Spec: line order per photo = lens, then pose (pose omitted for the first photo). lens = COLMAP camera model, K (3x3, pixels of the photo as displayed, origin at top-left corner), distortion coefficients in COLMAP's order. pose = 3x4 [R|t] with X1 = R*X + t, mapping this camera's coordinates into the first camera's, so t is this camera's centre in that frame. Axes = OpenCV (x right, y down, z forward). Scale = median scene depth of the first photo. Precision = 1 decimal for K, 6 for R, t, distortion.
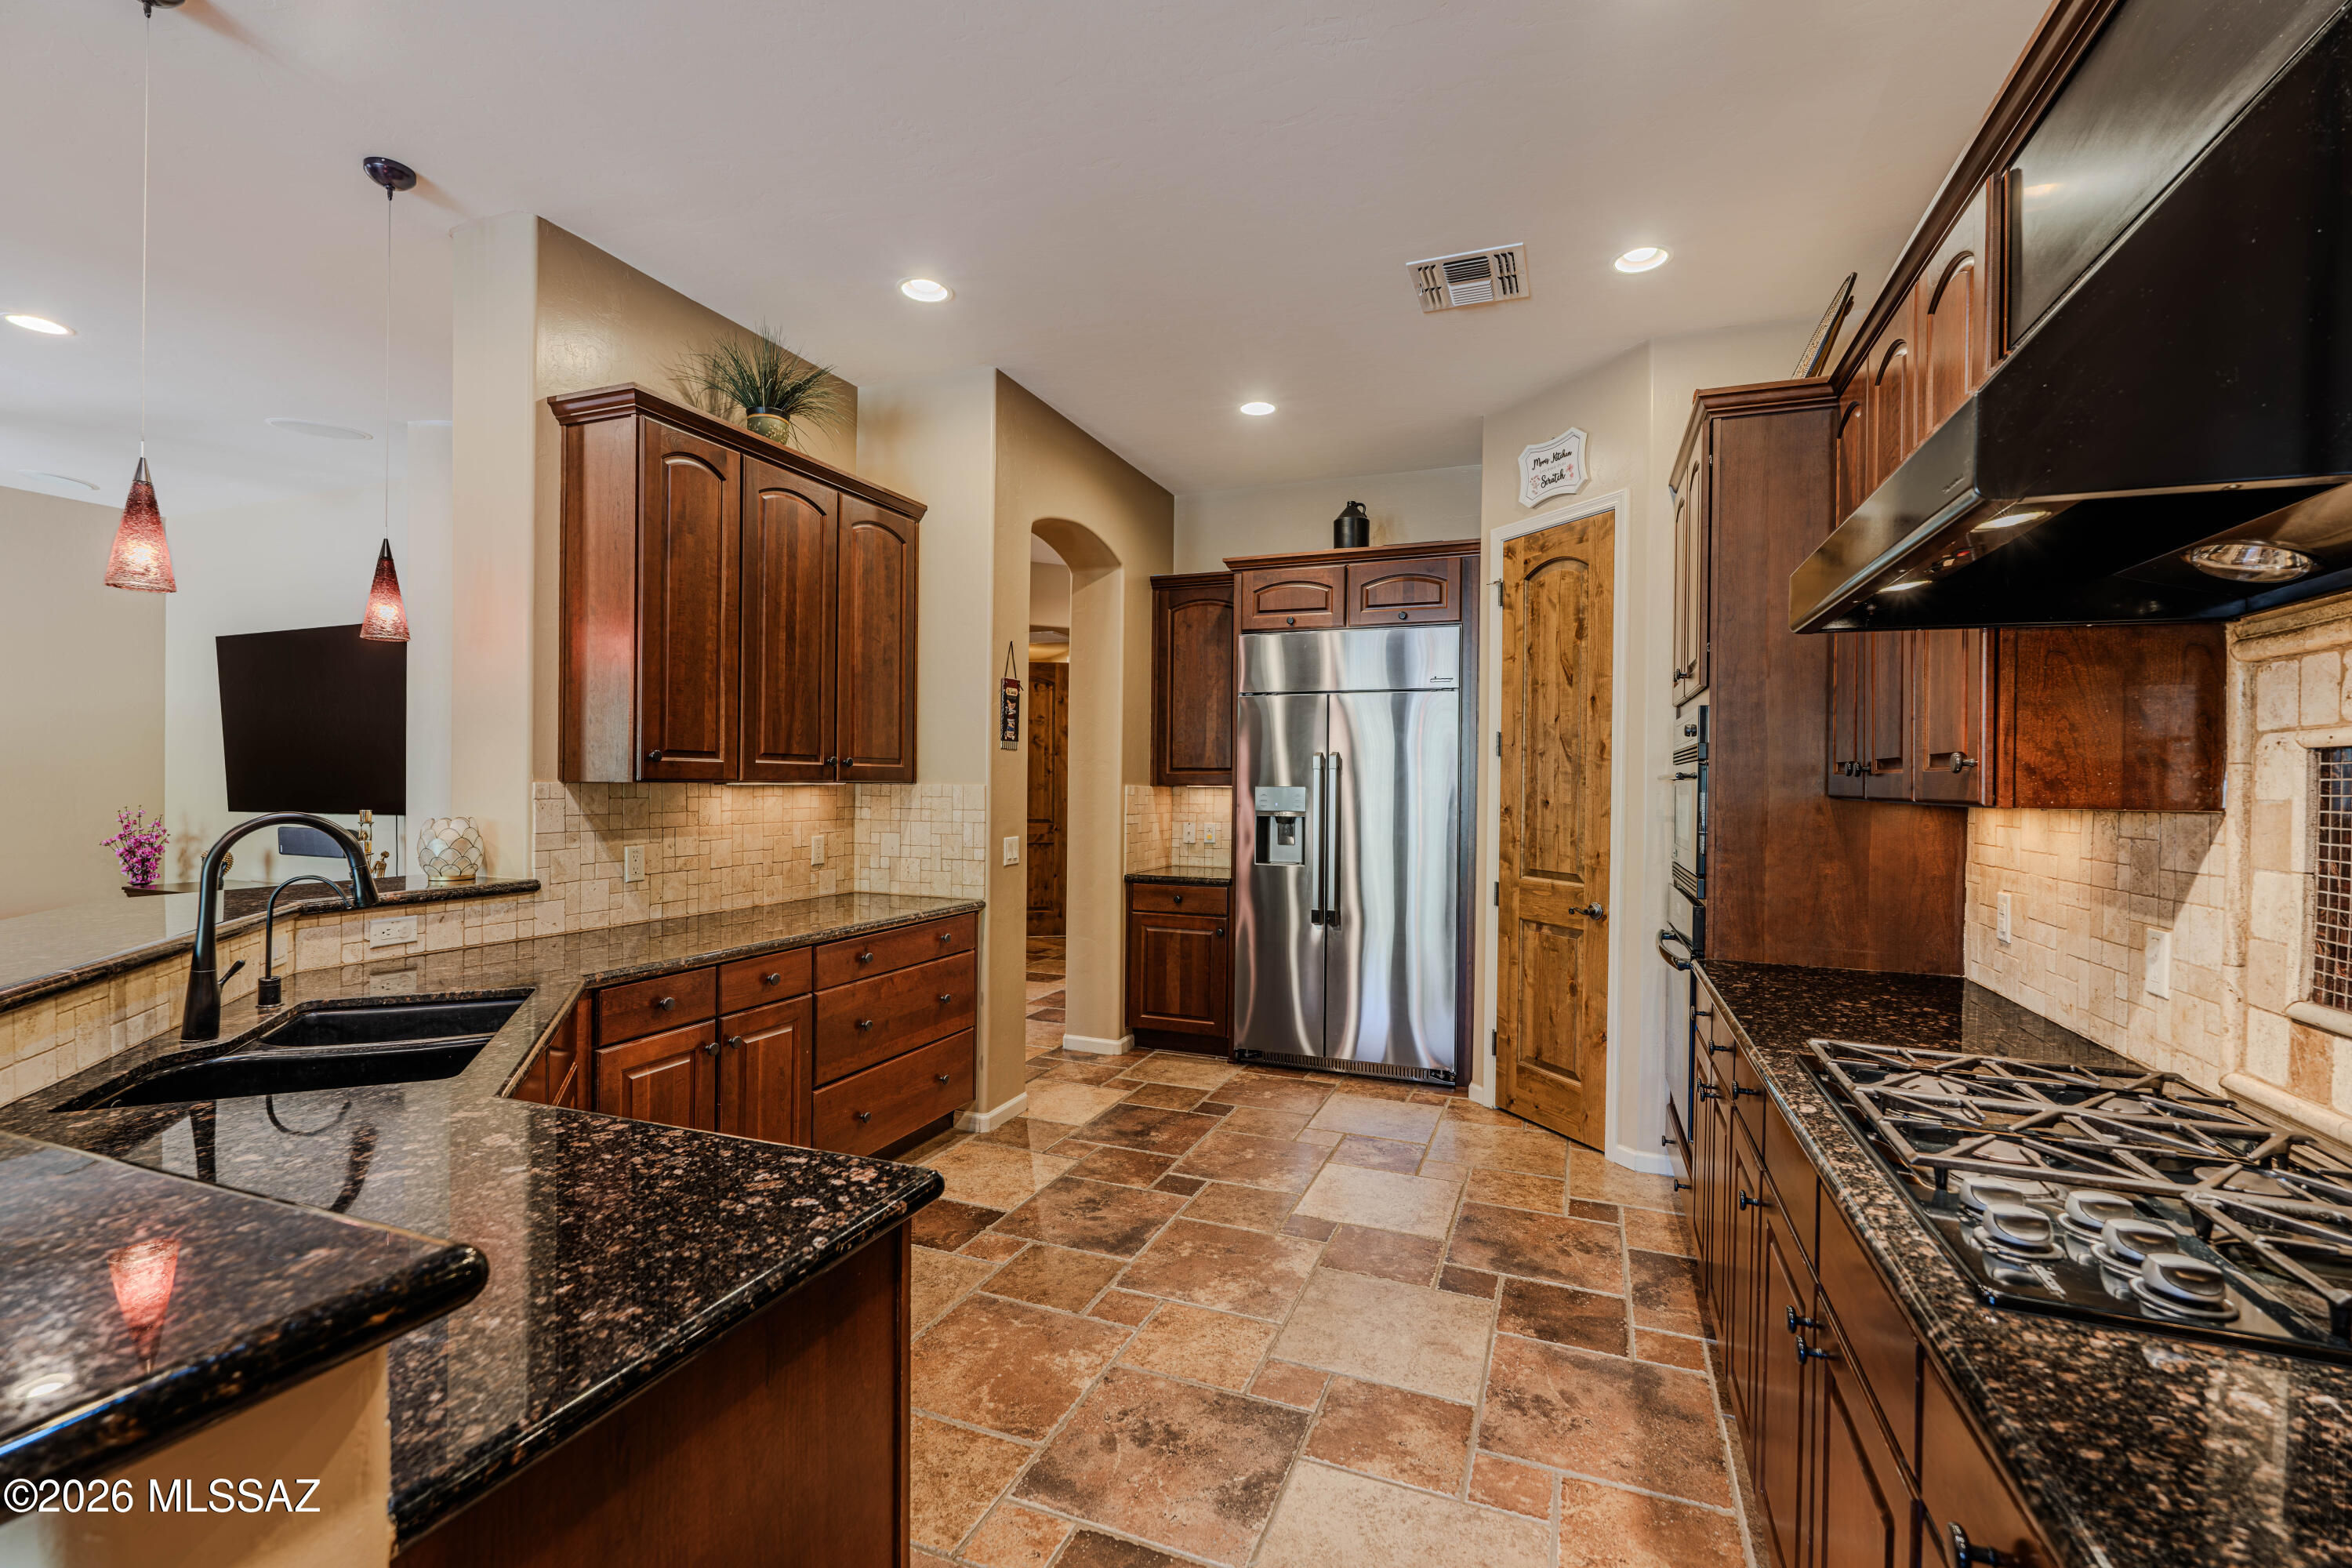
lens RADIAL K [[1021.7, 0, 1185.6], [0, 1021.7, 786.7], [0, 0, 1]] dist [-0.005572, 0.000641]
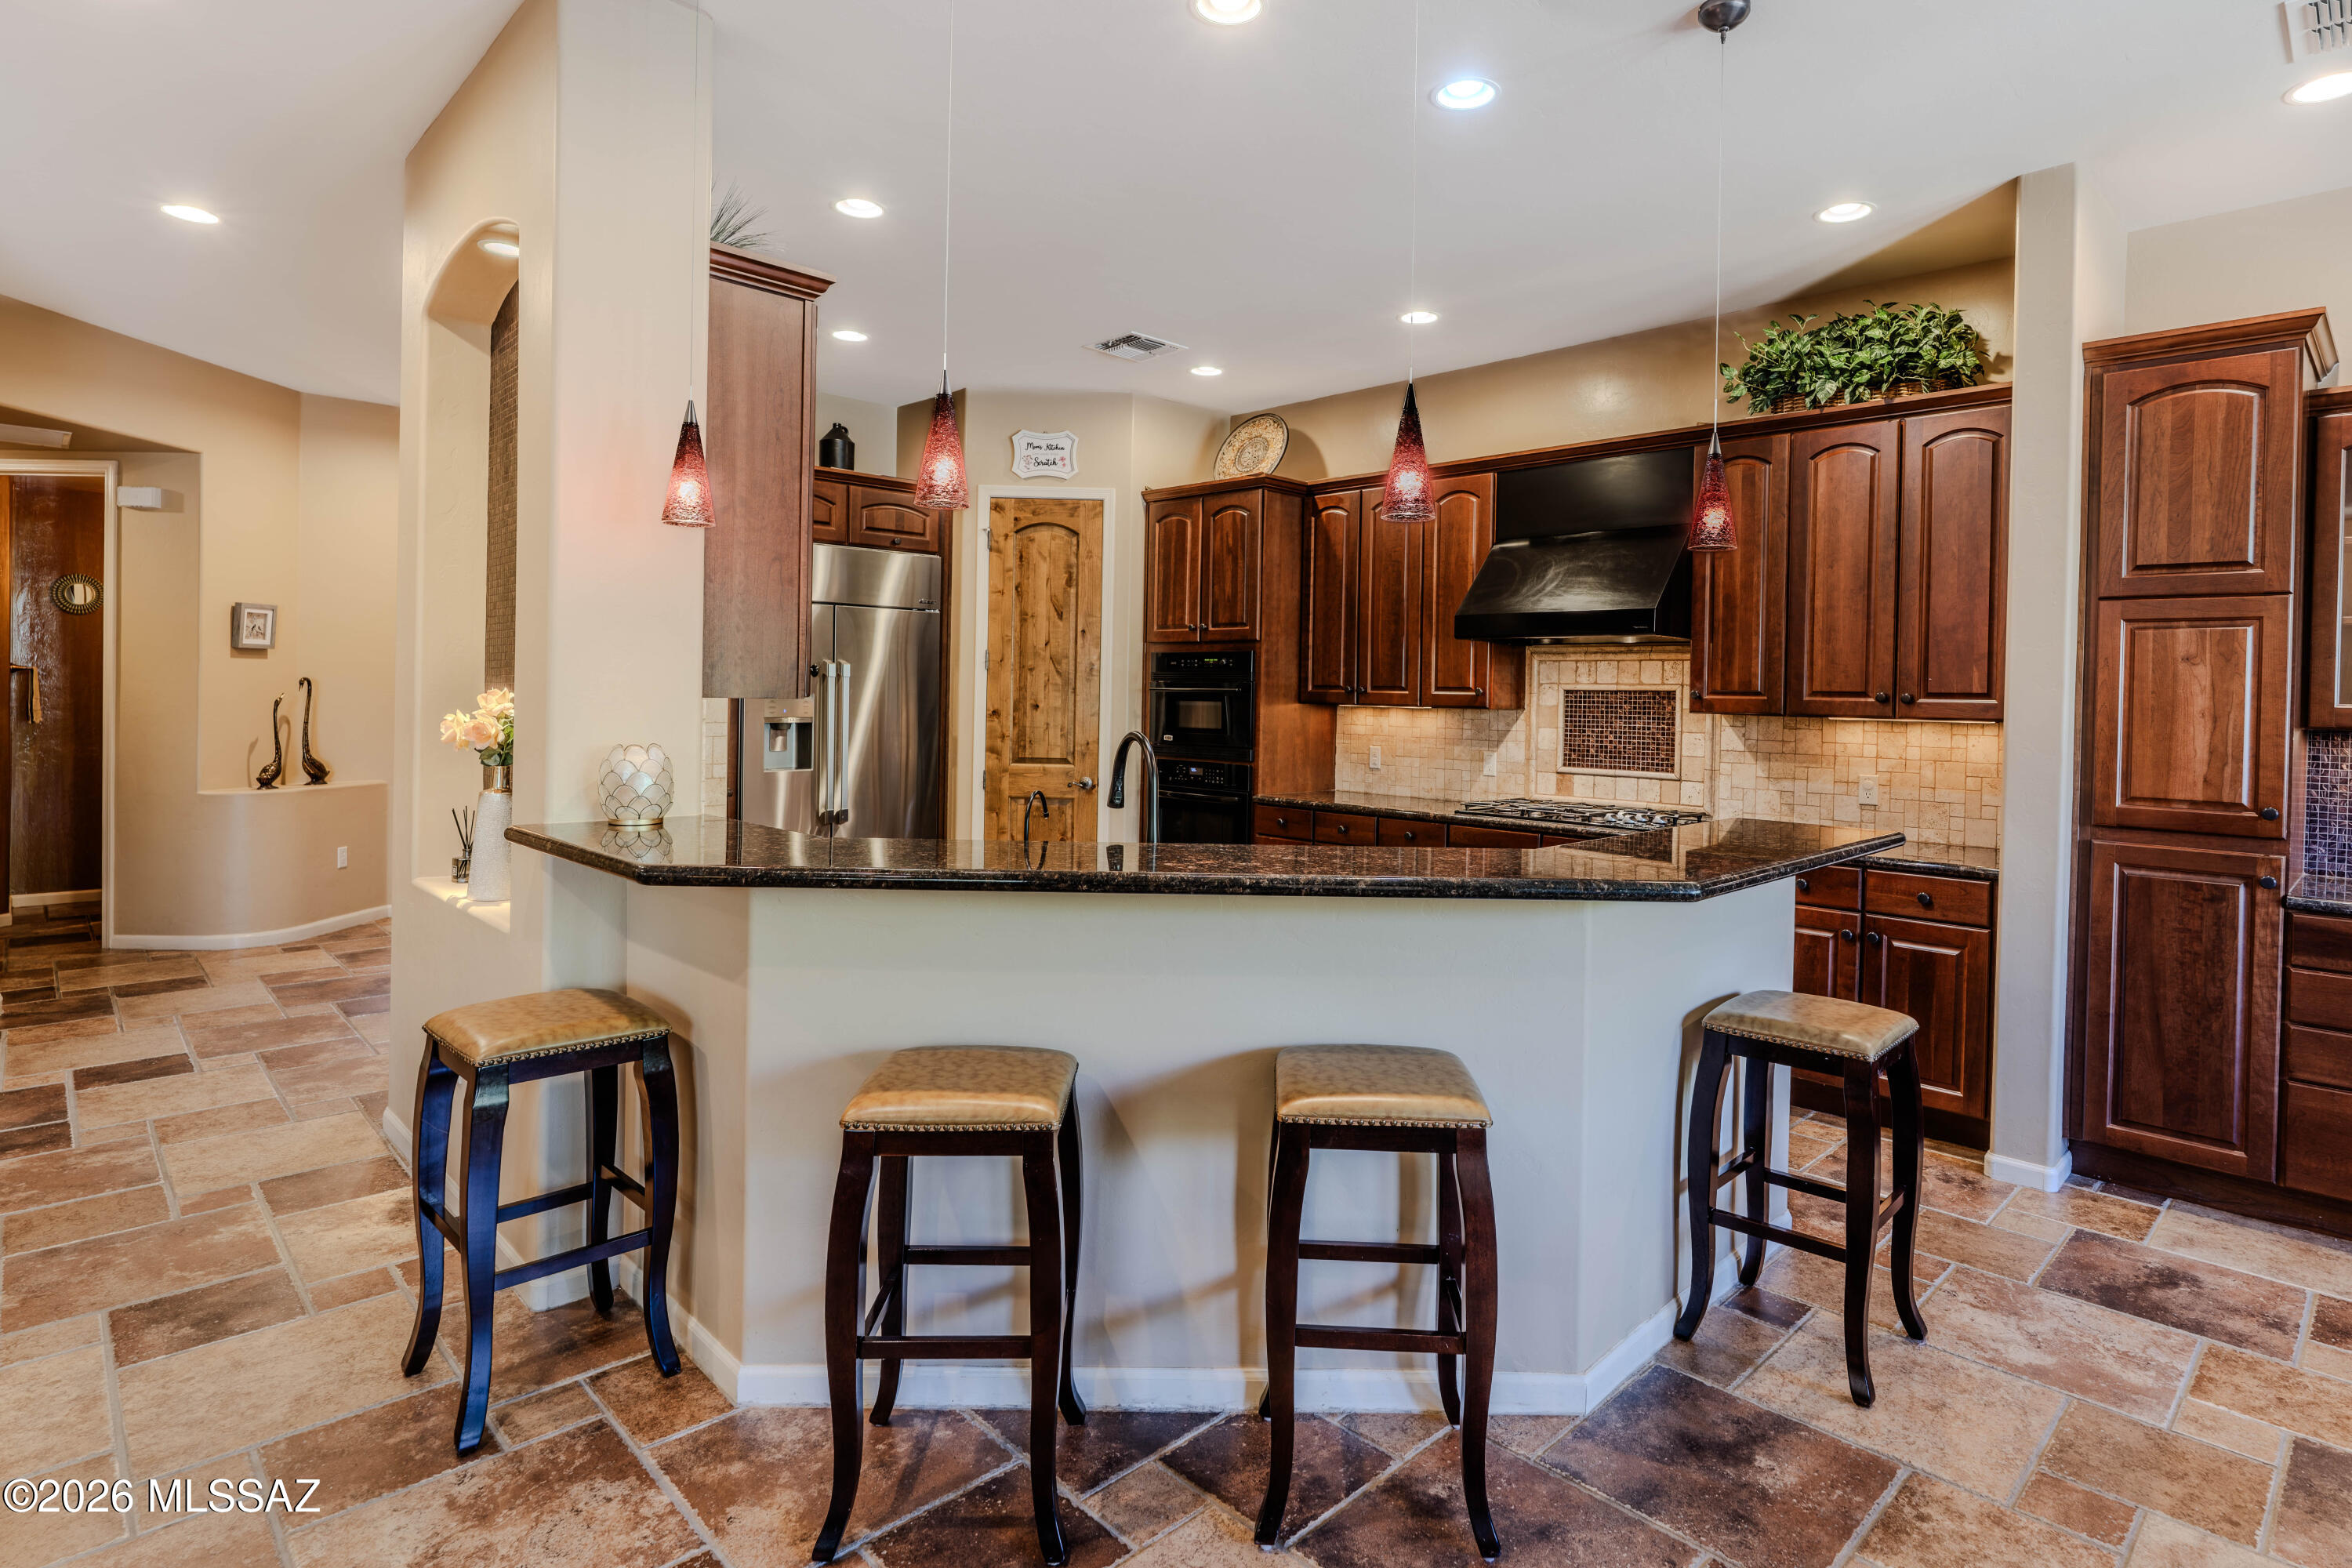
lens RADIAL K [[1216.9, 0, 1252.5], [0, 1216.9, 701.0], [0, 0, 1]] dist [-0.001361, -0.001451]
pose [[0.399623, -0.014879, 0.916559, -0.985648], [-0.007295, 0.999785, 0.019410, -0.024006], [-0.916651, -0.014443, 0.399428, 0.116358]]
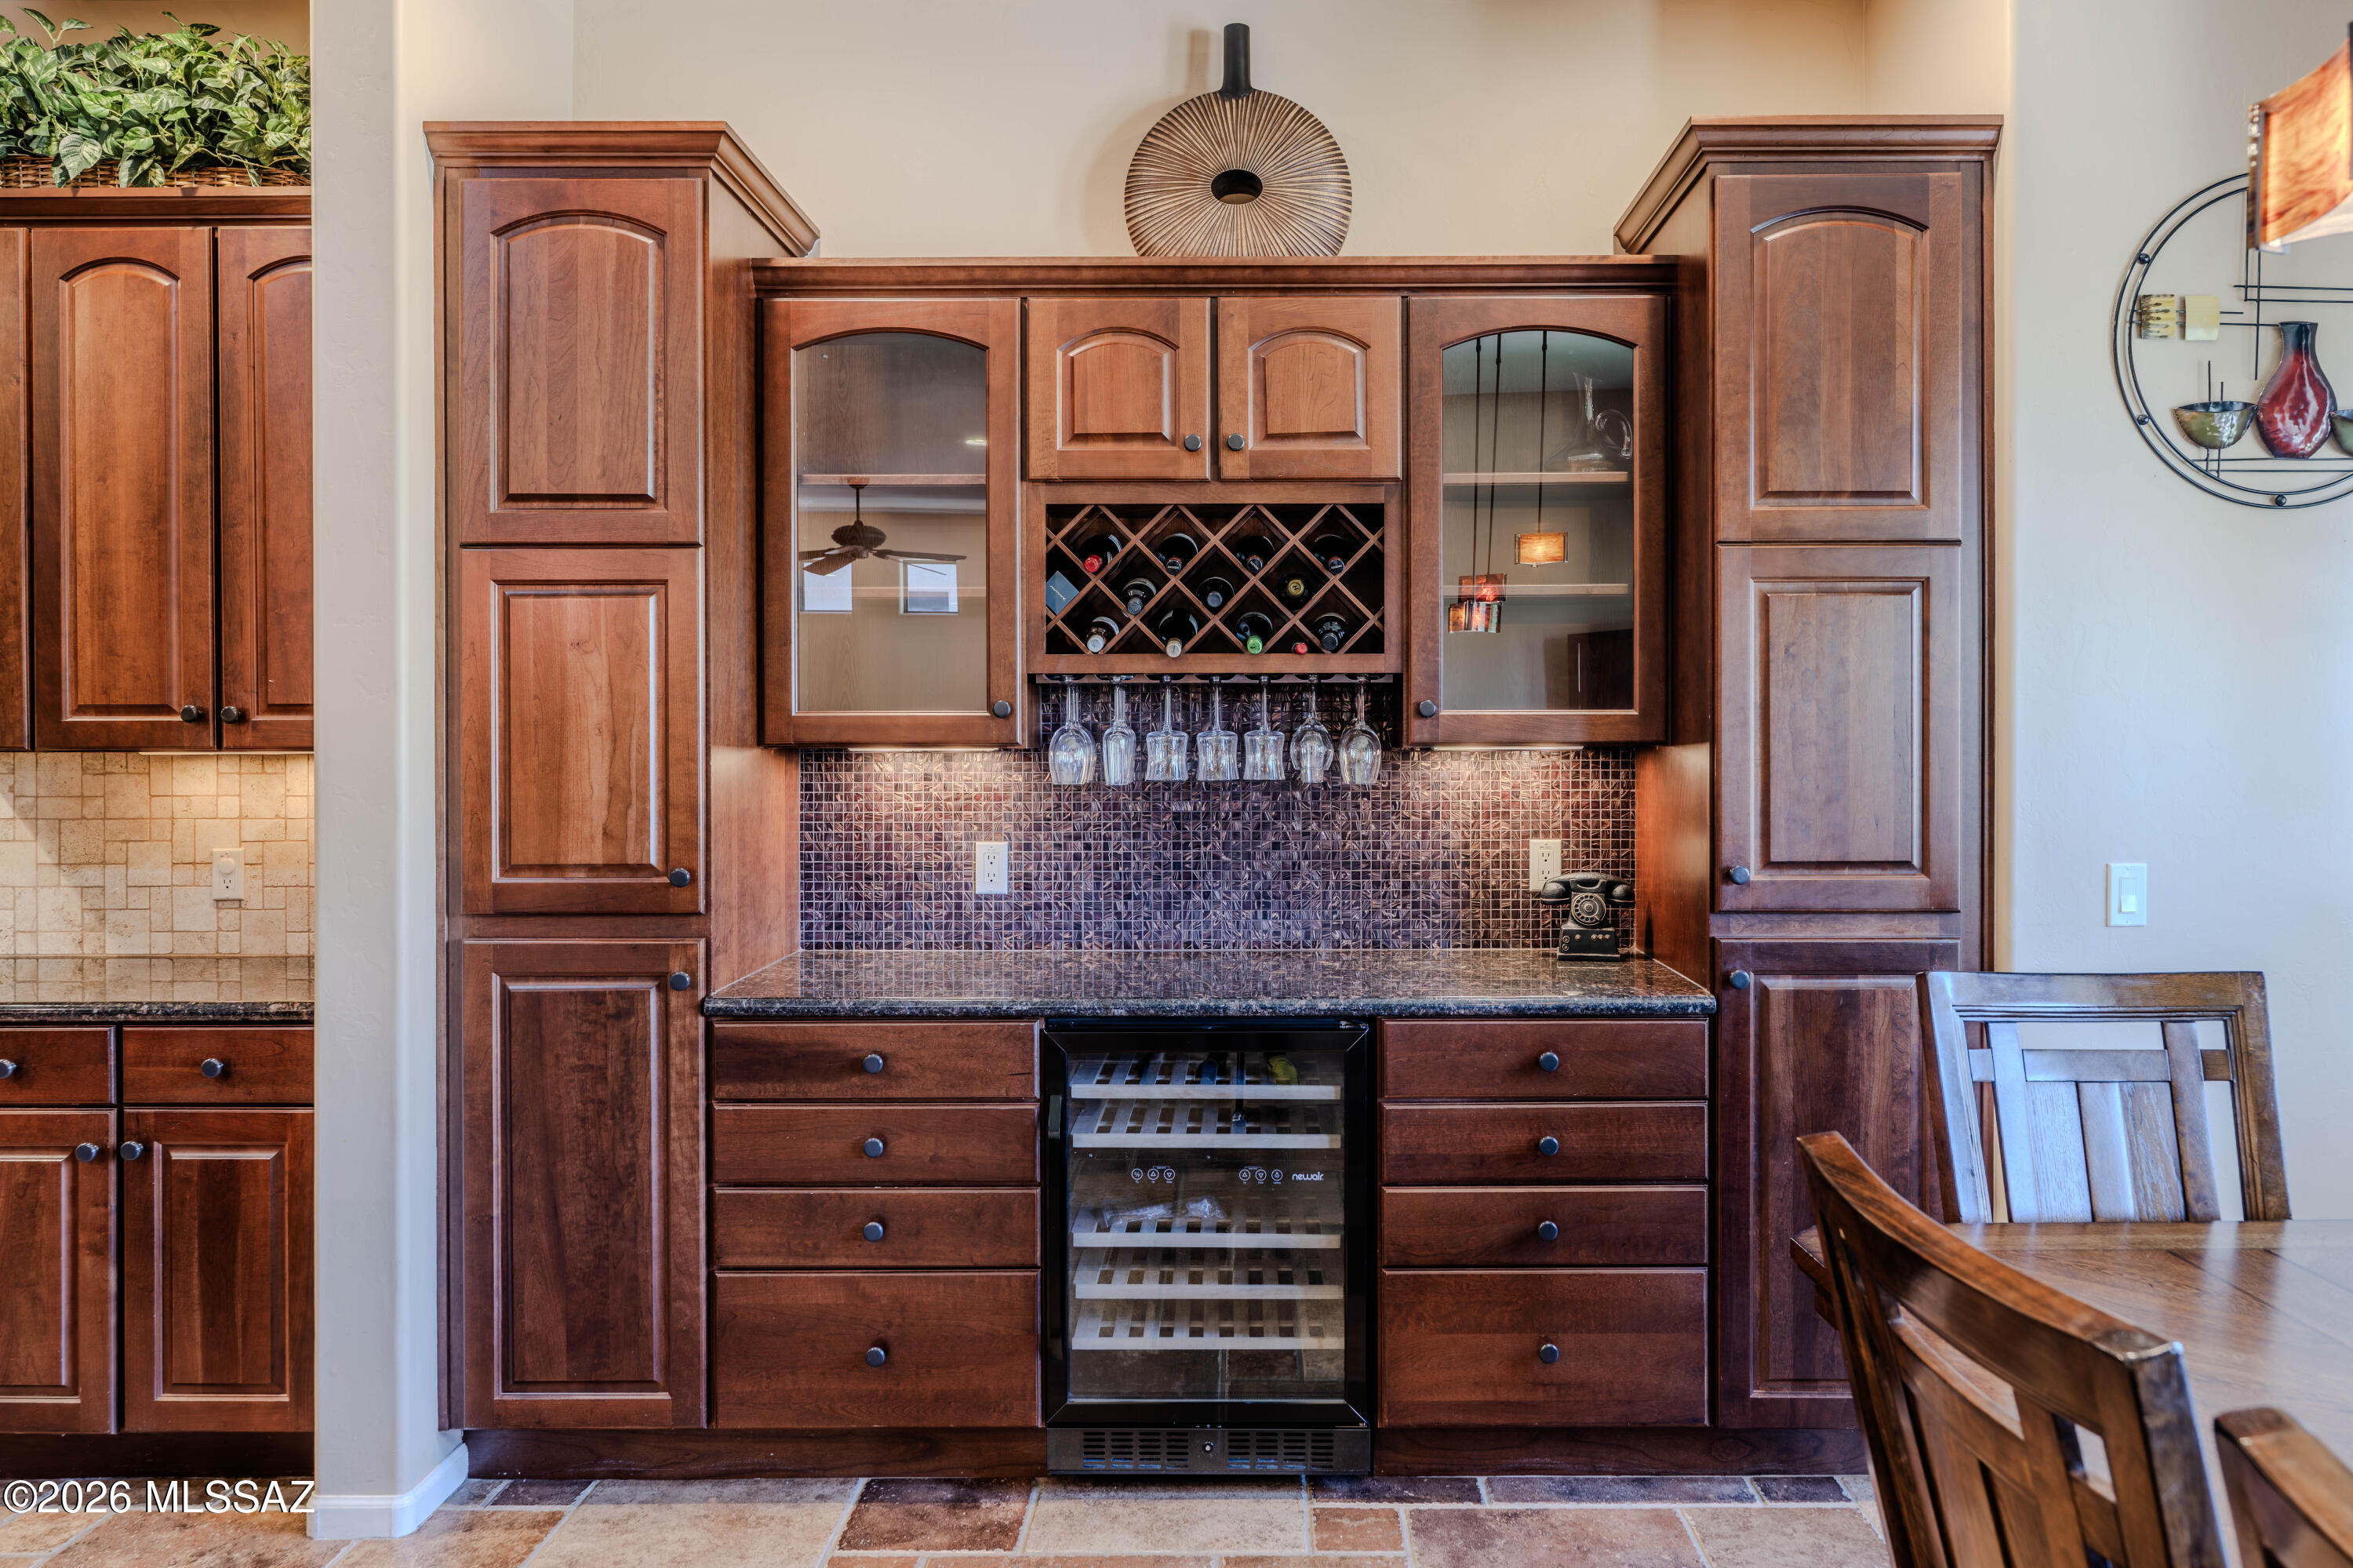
lens RADIAL K [[1620.8, 0, 1246.3], [0, 1620.8, 735.8], [0, 0, 1]] dist [-0.001027, -0.001970]
pose [[-0.351770, -0.020455, 0.935863, -0.734198], [0.003881, 0.999721, 0.023310, -0.016499], [-0.936079, 0.011832, -0.351592, -0.161589]]
